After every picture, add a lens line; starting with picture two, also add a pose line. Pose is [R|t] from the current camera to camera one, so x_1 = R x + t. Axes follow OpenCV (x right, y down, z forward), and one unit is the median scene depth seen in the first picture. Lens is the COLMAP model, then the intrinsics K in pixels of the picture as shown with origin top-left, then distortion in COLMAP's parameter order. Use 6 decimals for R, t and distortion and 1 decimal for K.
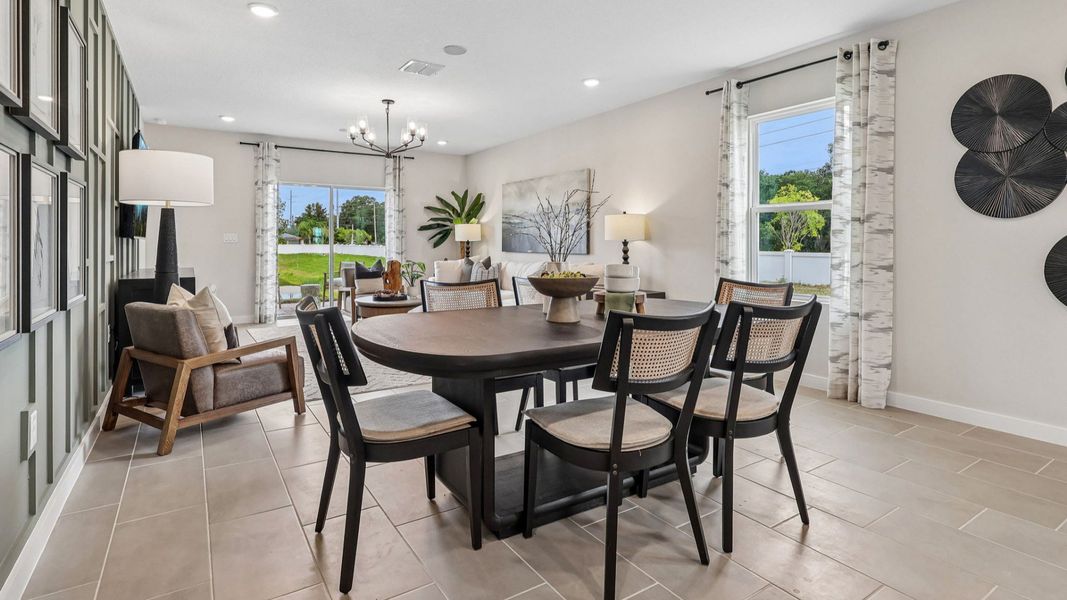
lens RADIAL K [[519.0, 0, 536.6], [0, 519.0, 248.0], [0, 0, 1]] dist [-0.004679, -0.000282]
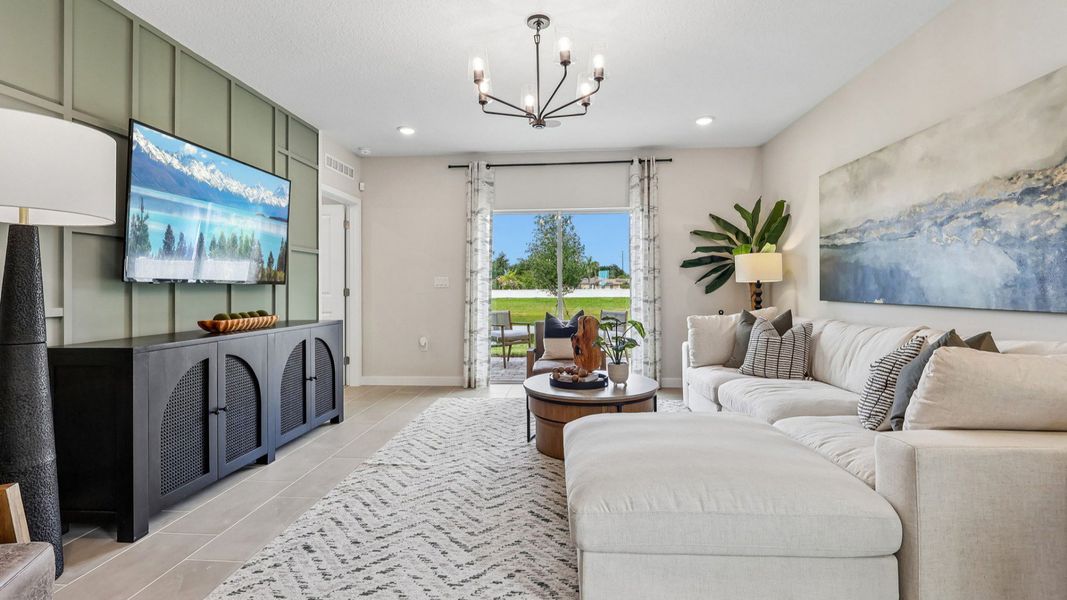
lens RADIAL K [[492.6, 0, 533.9], [0, 492.6, 283.0], [0, 0, 1]] dist [-0.004885, -0.000466]
pose [[0.789129, -0.012713, -0.614096, 0.011960], [0.001360, 0.999819, -0.018951, -0.001996], [0.614226, 0.014120, 0.789003, 0.401953]]
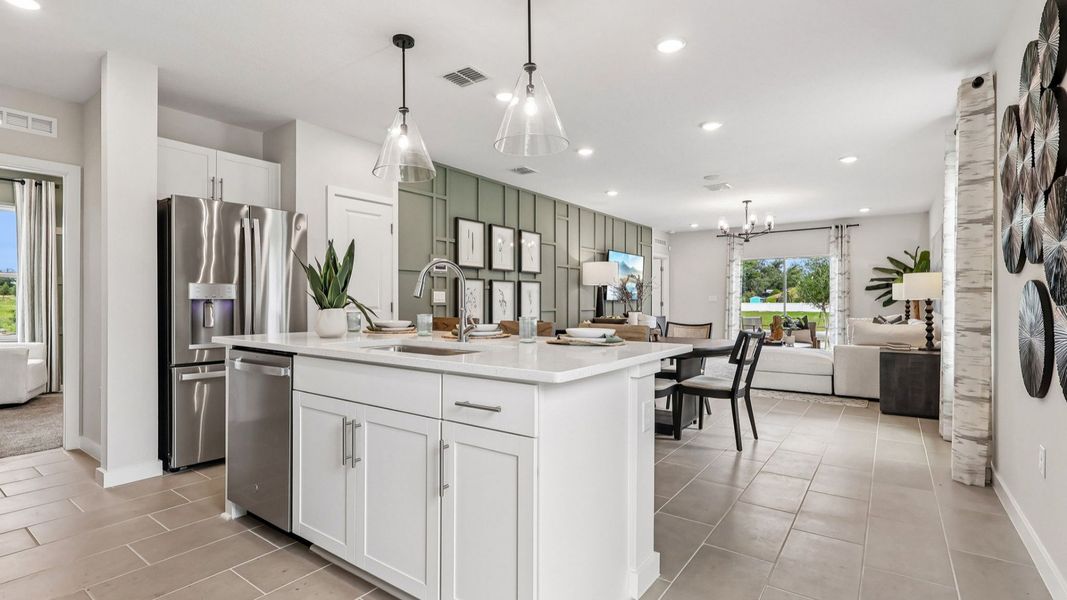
lens RADIAL K [[492.6, 0, 534.9], [0, 492.6, 300.6], [0, 0, 1]] dist [-0.004885, -0.000466]
pose [[0.350519, -0.002171, -0.936553, 0.514120], [-0.008846, 0.999945, -0.005629, -0.000479], [0.936514, 0.010258, 0.350480, -0.006924]]
